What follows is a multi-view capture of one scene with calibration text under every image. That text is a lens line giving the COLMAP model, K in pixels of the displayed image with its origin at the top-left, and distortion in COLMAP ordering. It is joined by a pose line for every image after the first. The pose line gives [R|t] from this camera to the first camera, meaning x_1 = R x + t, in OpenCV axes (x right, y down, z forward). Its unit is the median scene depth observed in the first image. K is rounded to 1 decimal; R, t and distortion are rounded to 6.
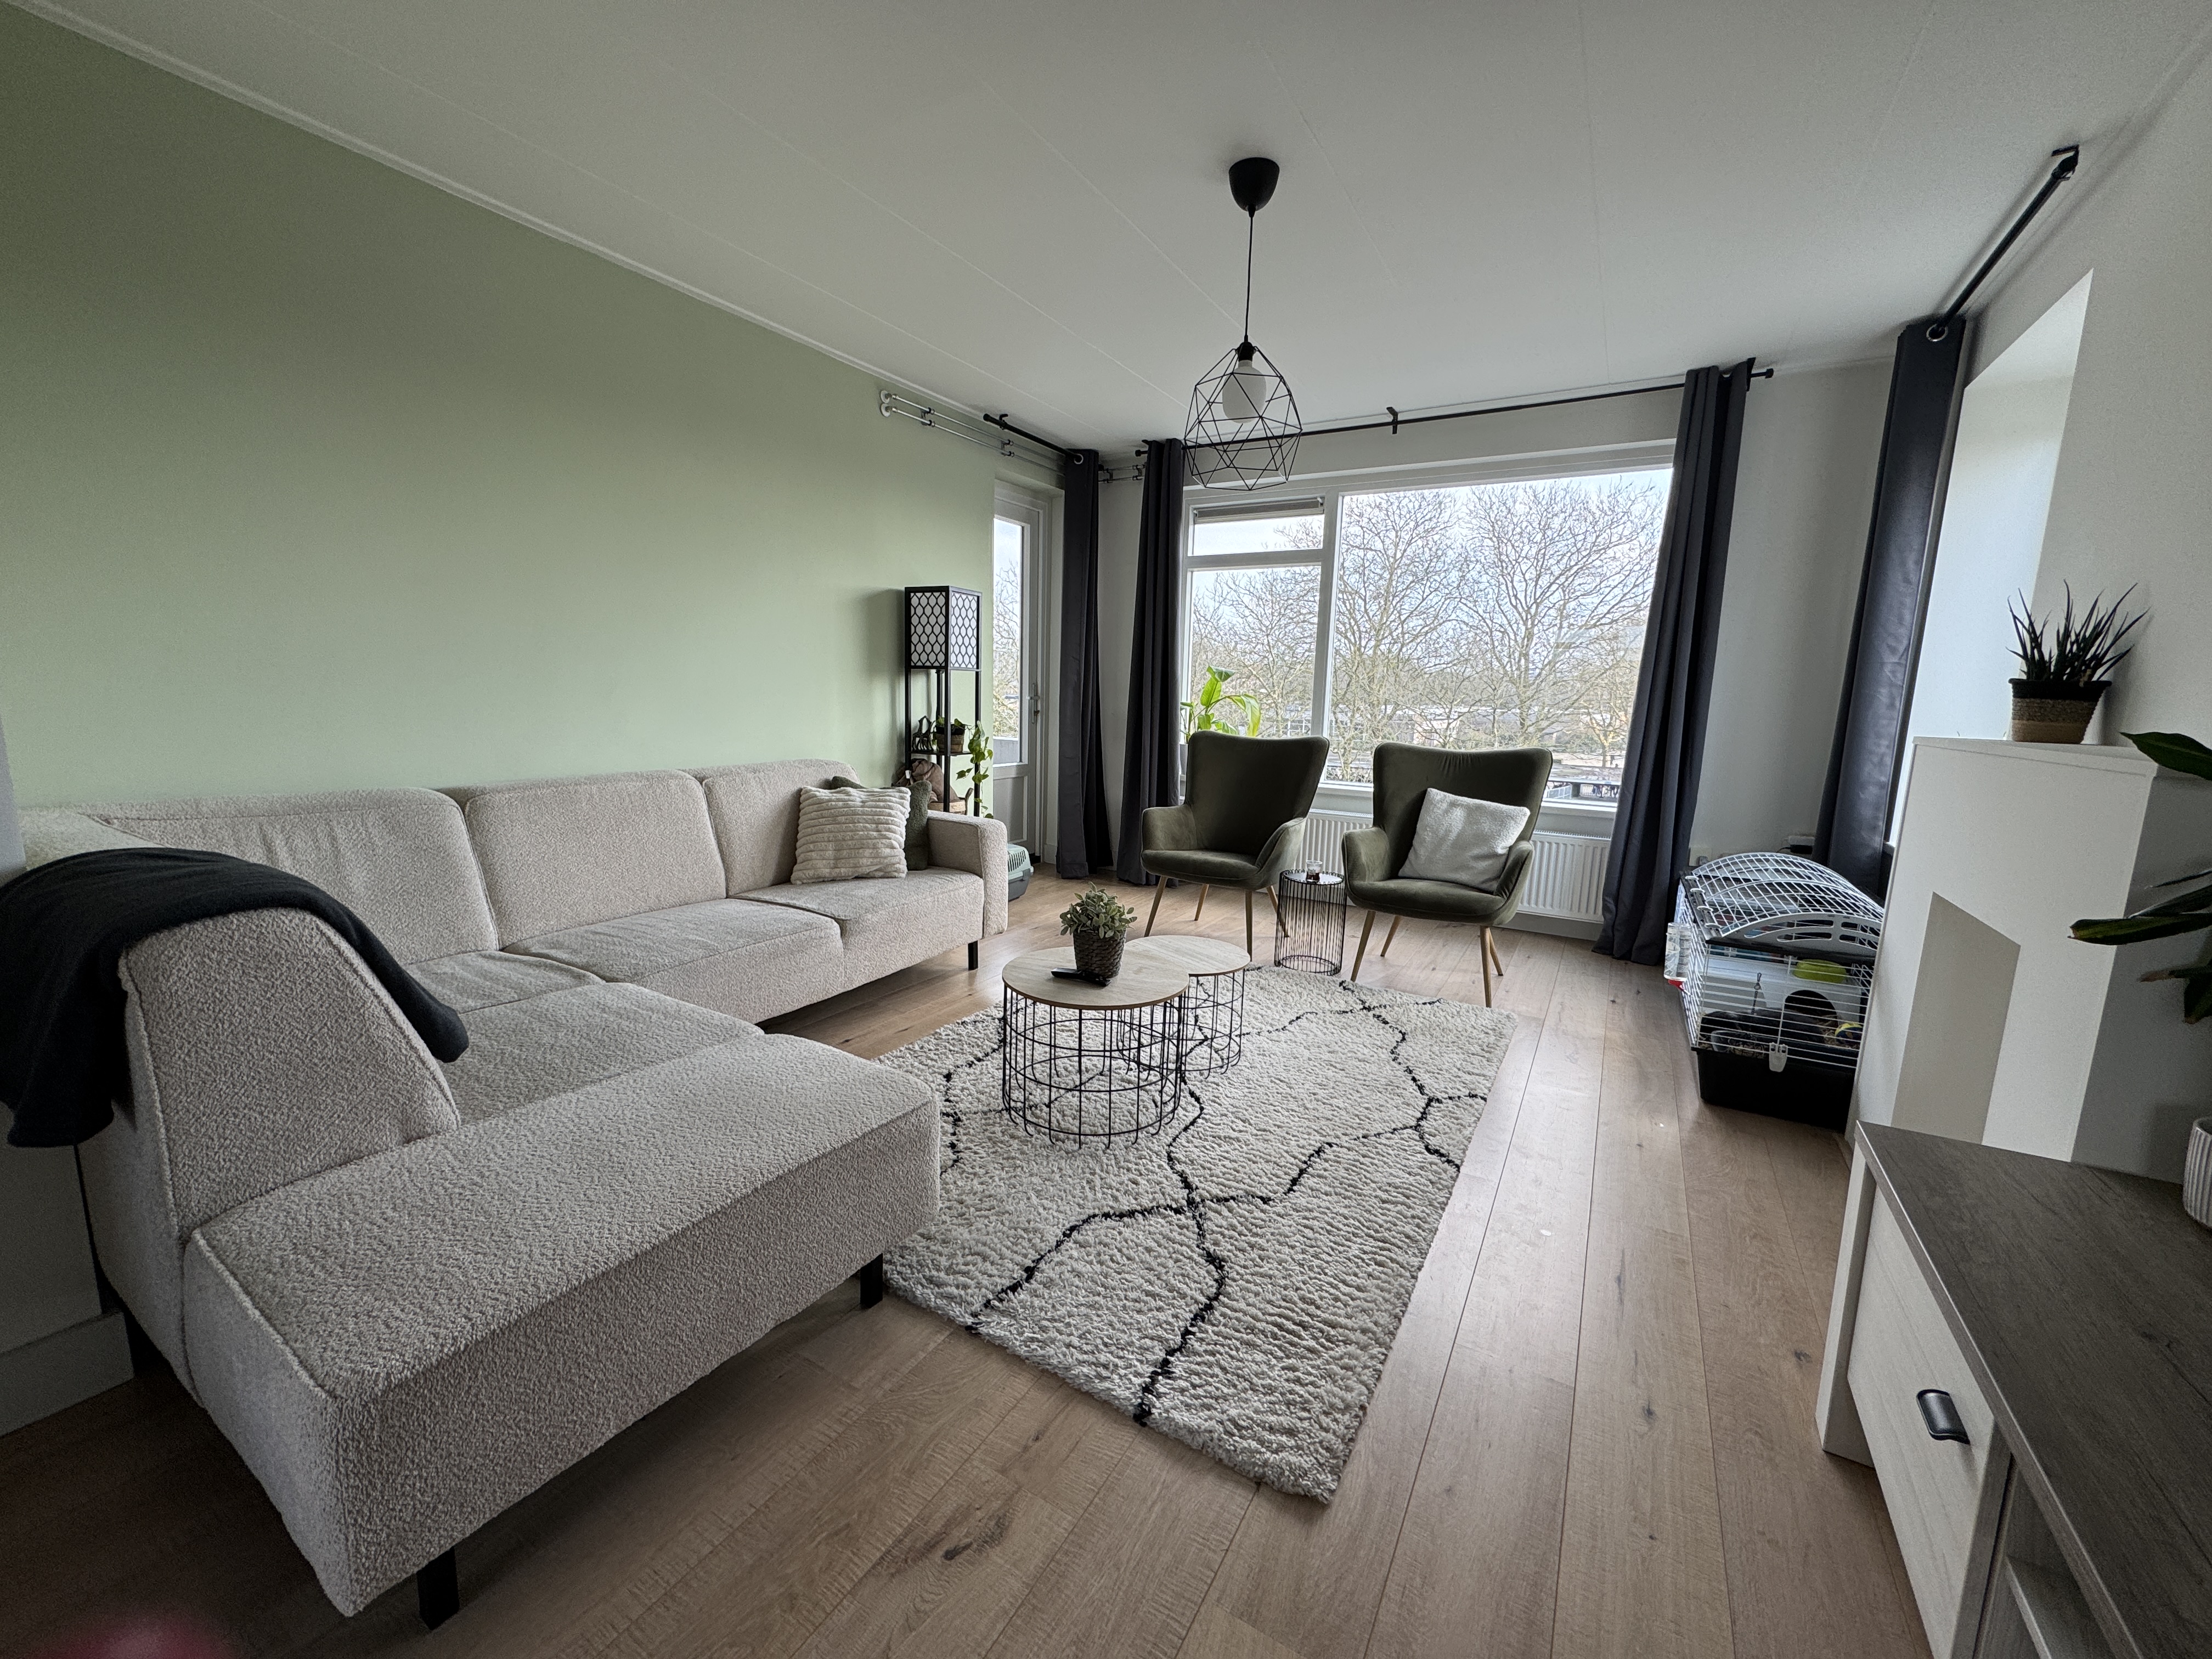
lens RADIAL K [[879.3, 0, 1106.0], [0, 879.3, 829.5], [0, 0, 1]] dist [-0.000446, -0.000277]
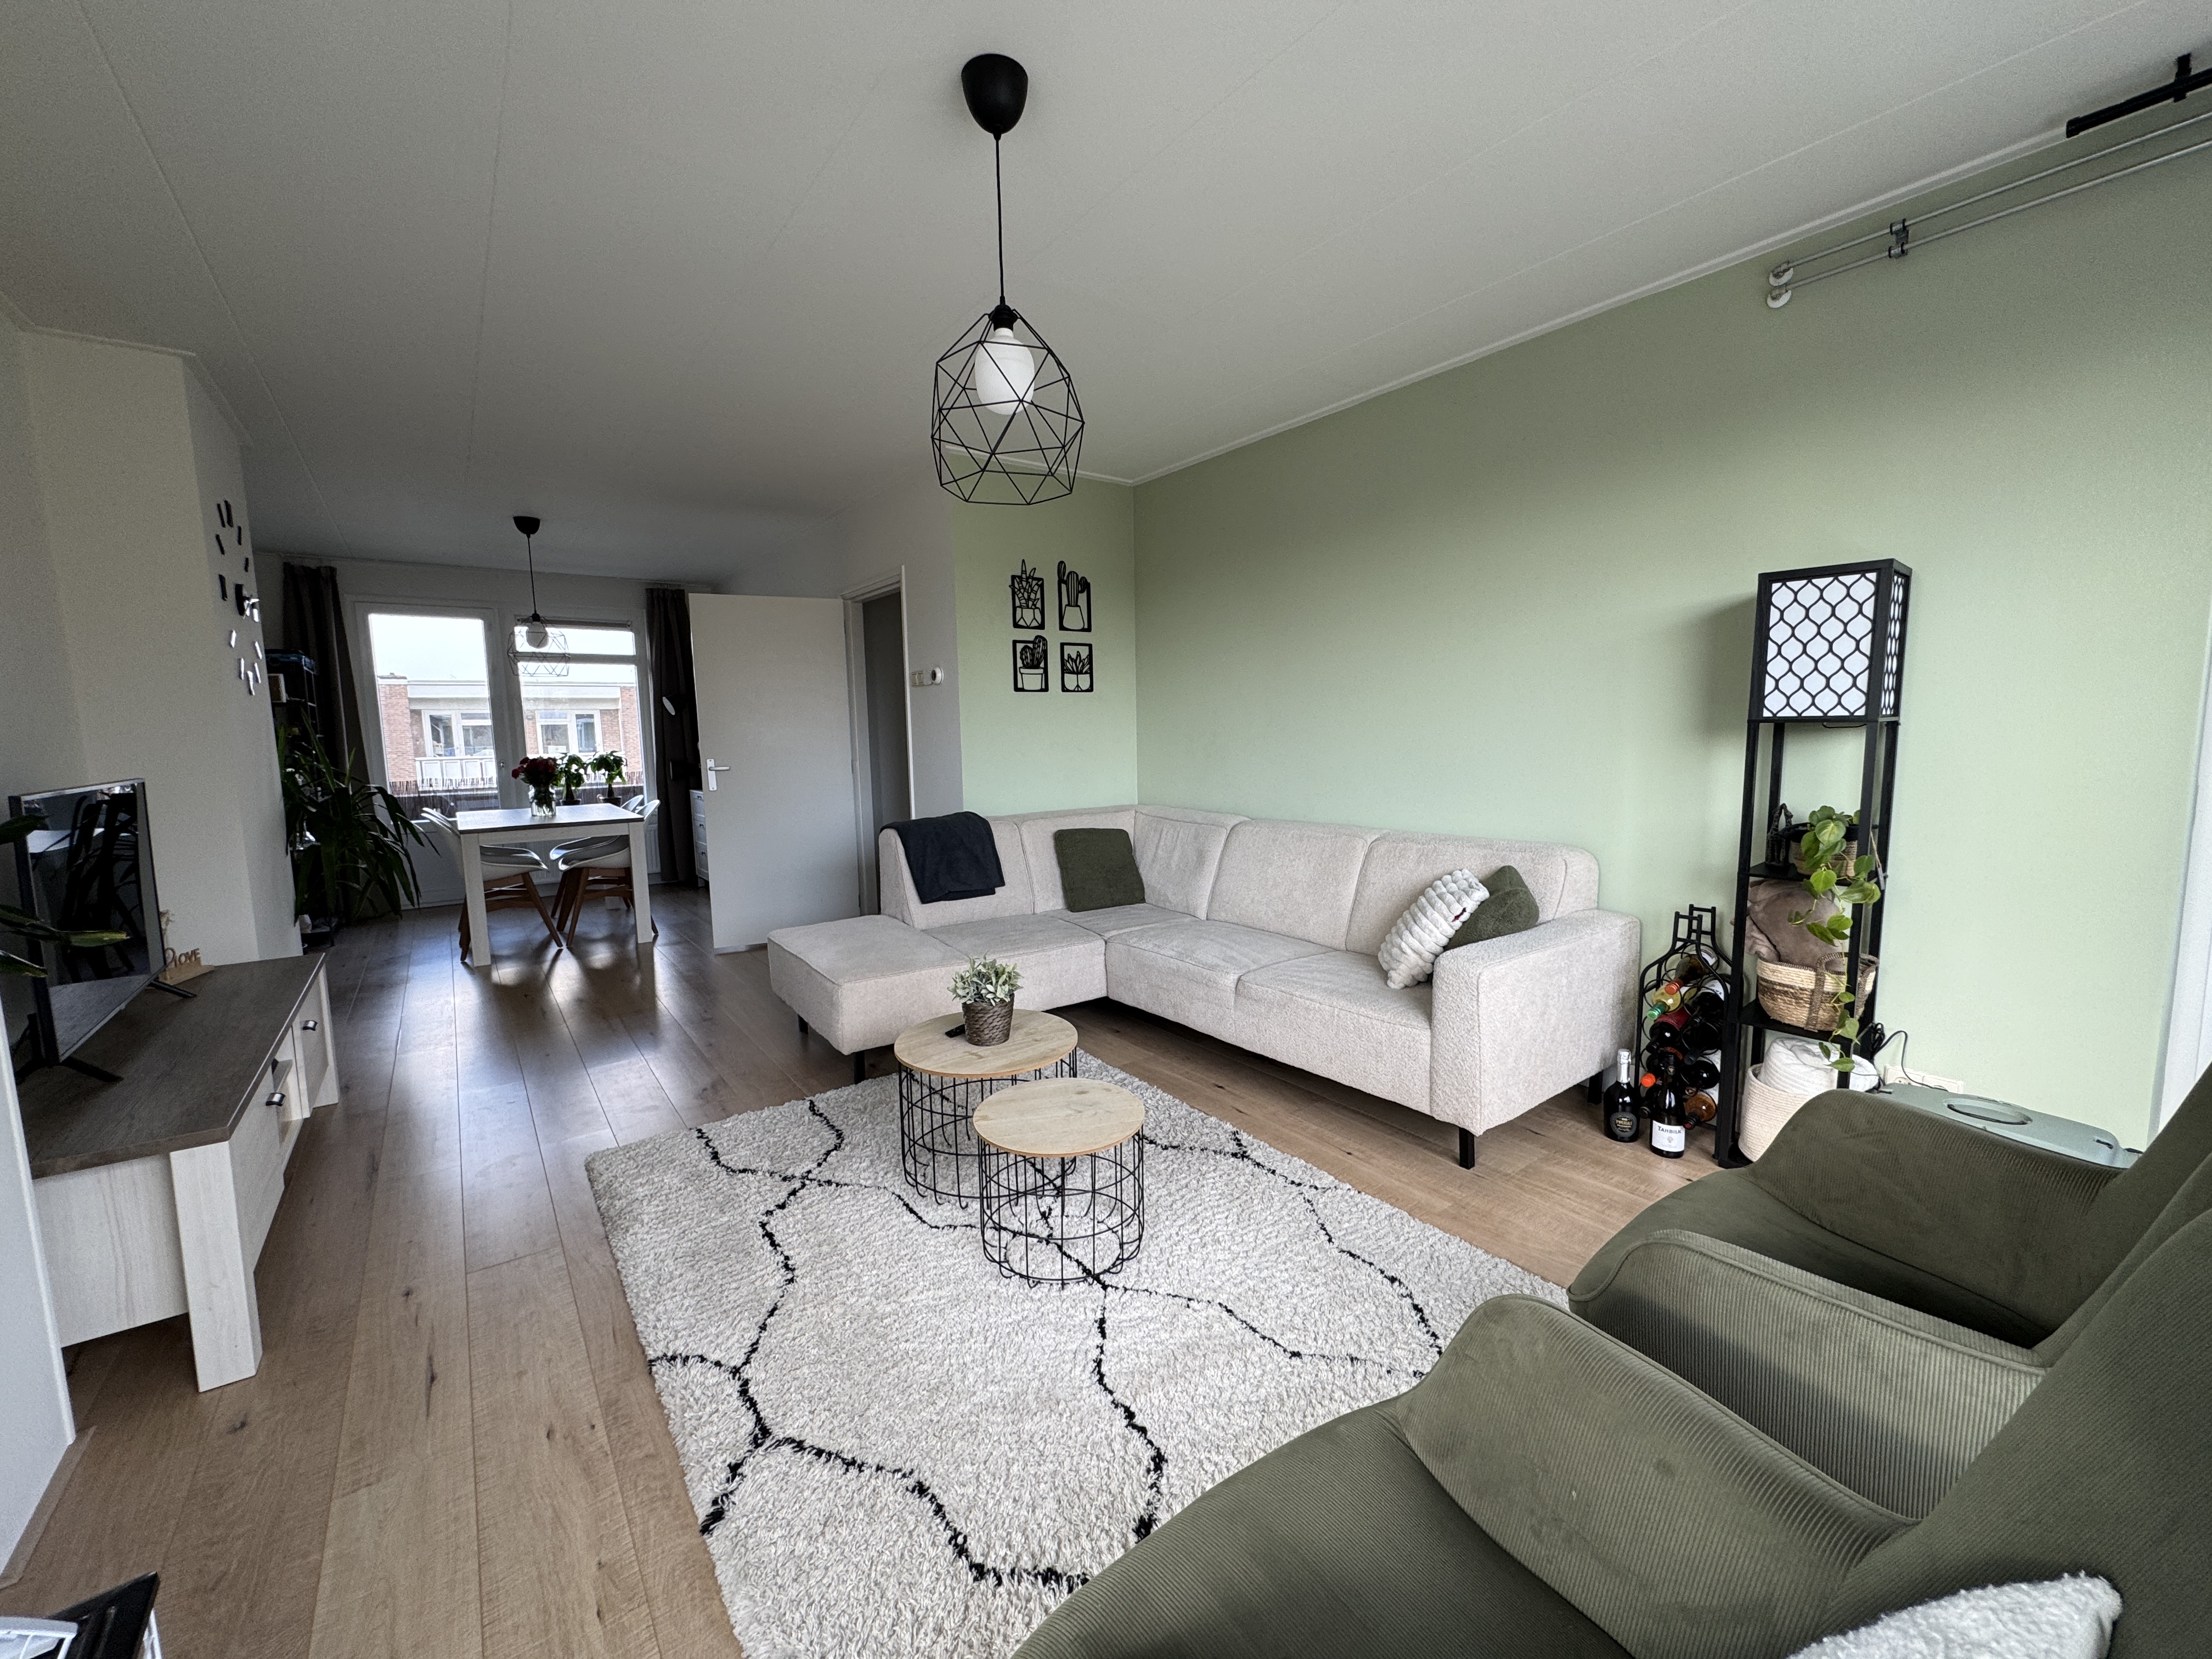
lens RADIAL K [[879.3, 0, 1106.0], [0, 879.3, 829.5], [0, 0, 1]] dist [-0.000446, -0.000277]
pose [[-0.379210, 0.084864, -0.921411, 0.517609], [-0.136363, 0.979787, 0.146362, -0.146775], [0.915208, 0.181148, -0.359973, 0.870640]]
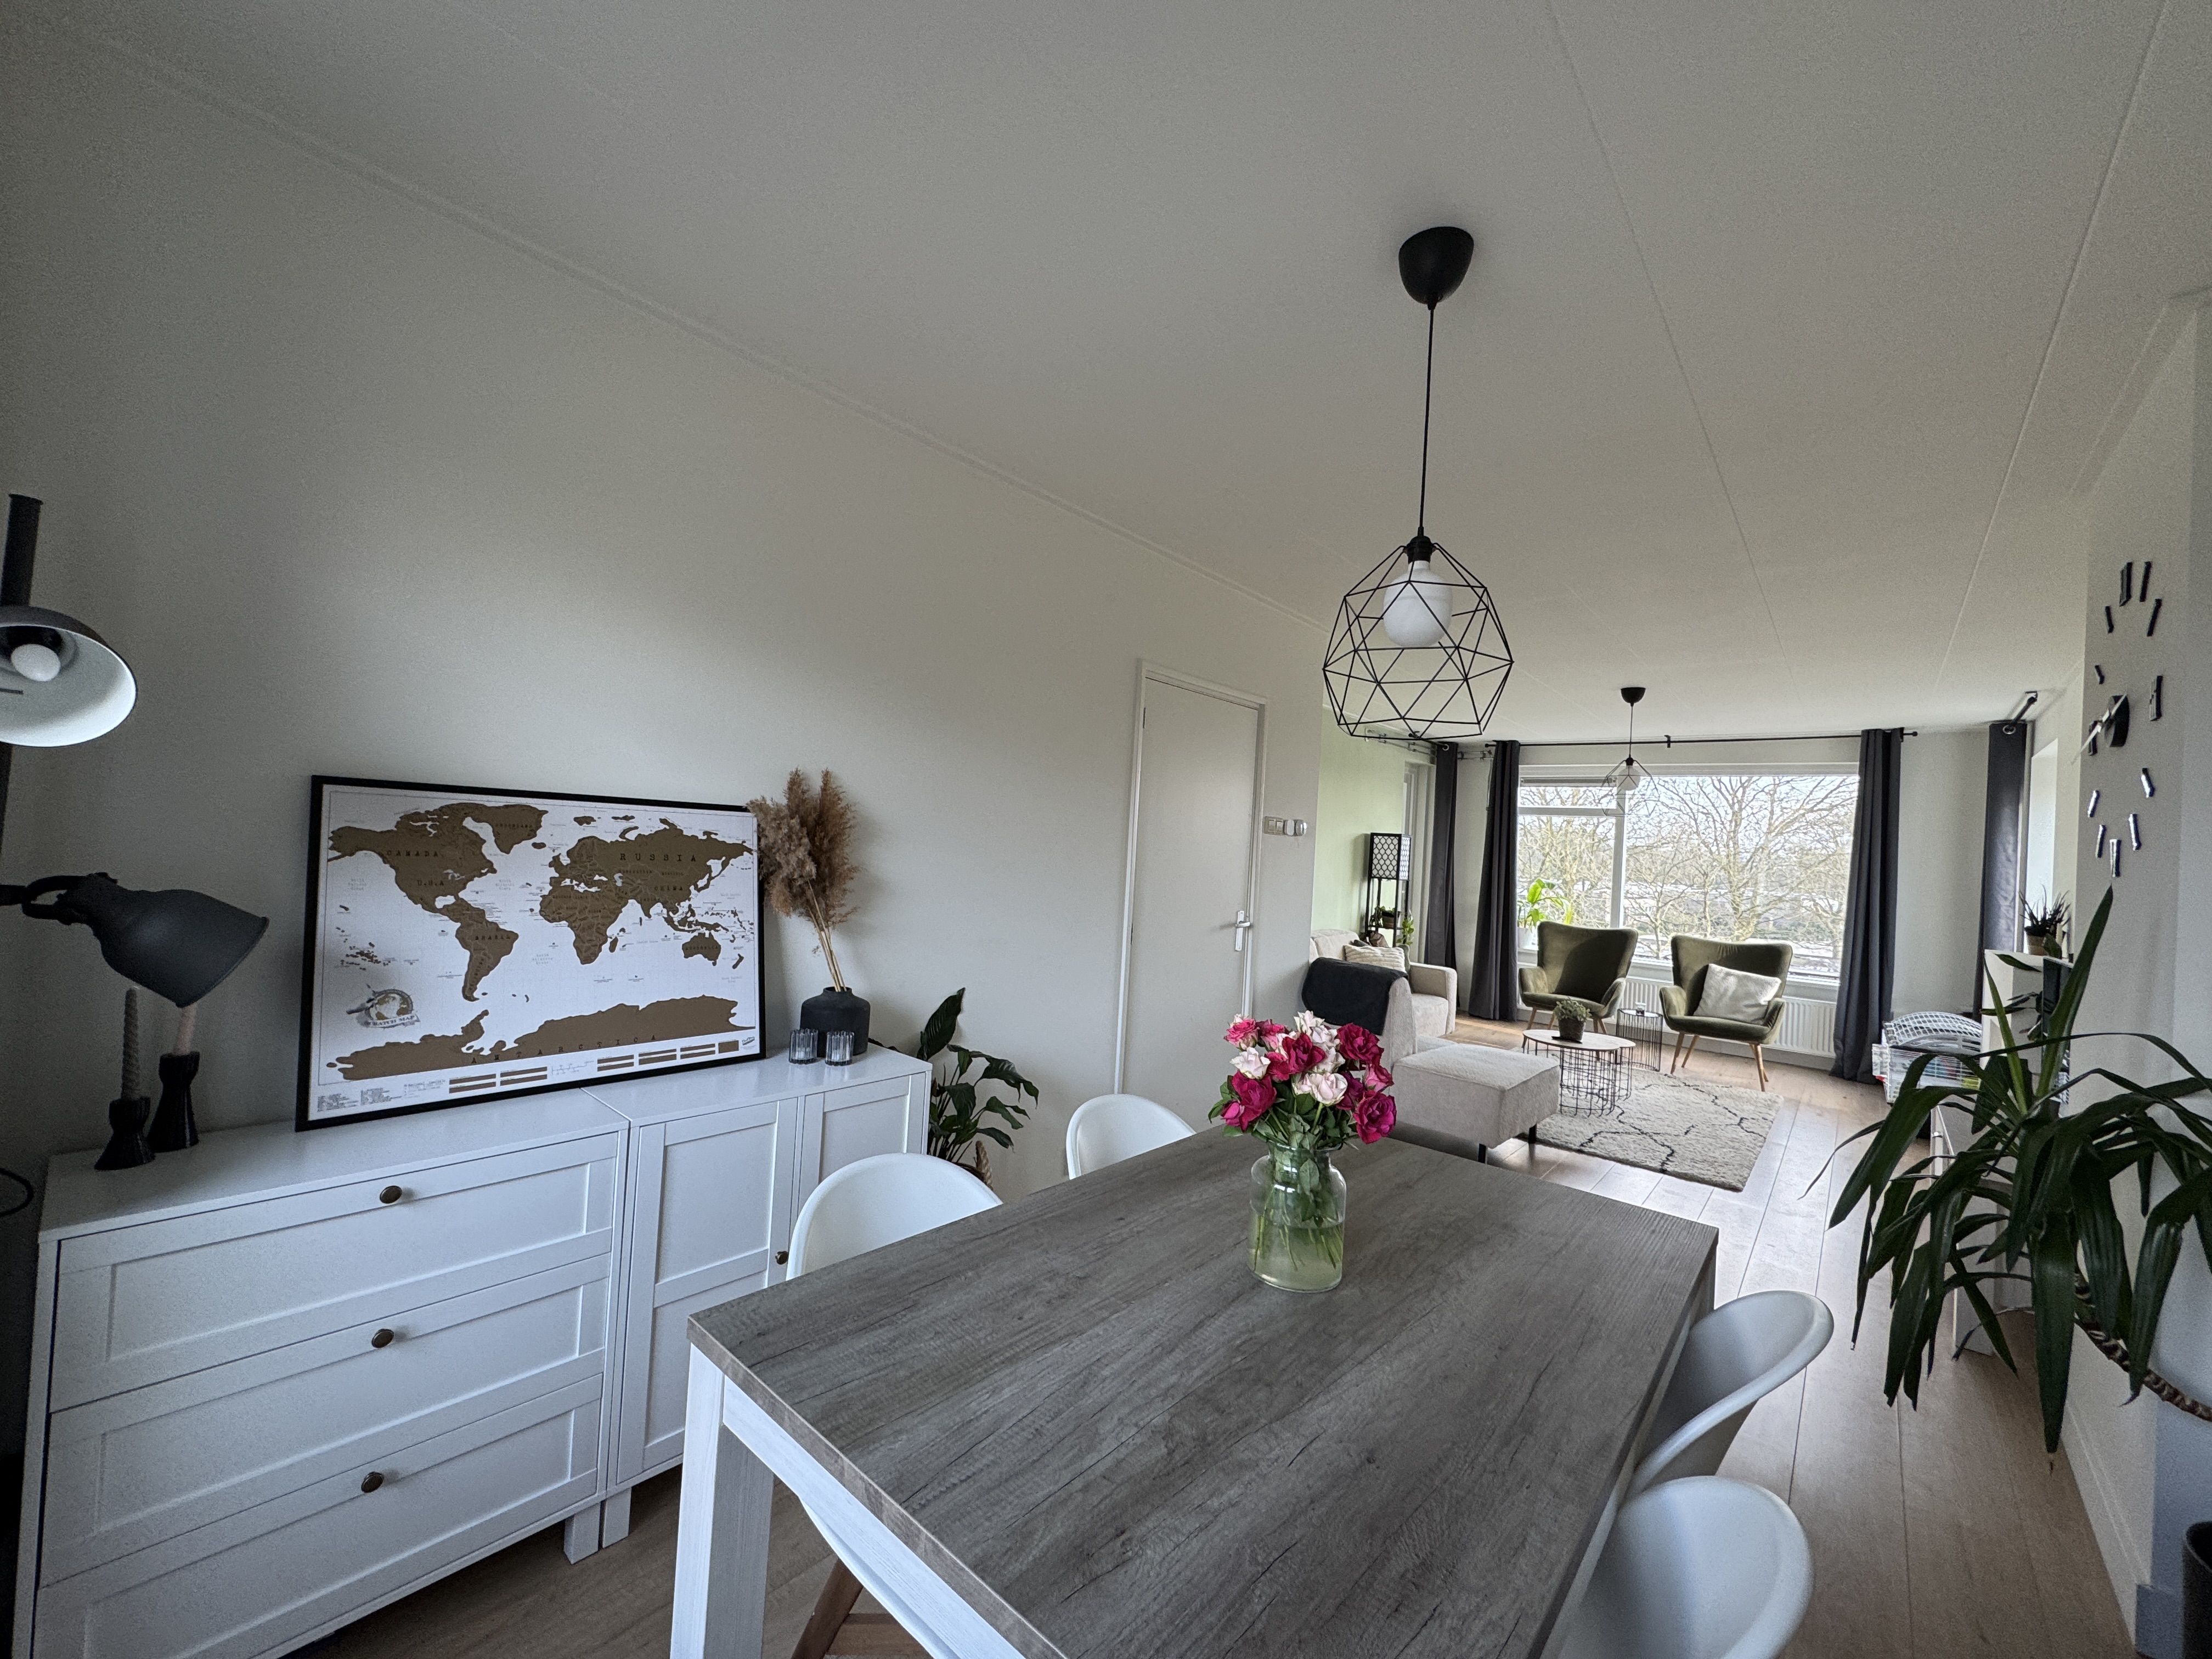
lens RADIAL K [[879.3, 0, 1106.0], [0, 879.3, 829.5], [0, 0, 1]] dist [-0.000446, -0.000277]
pose [[0.983716, 0.027992, -0.177537, -0.467454], [-0.059784, 0.982511, -0.176344, 0.064765], [0.169496, 0.184087, 0.968186, -0.848718]]
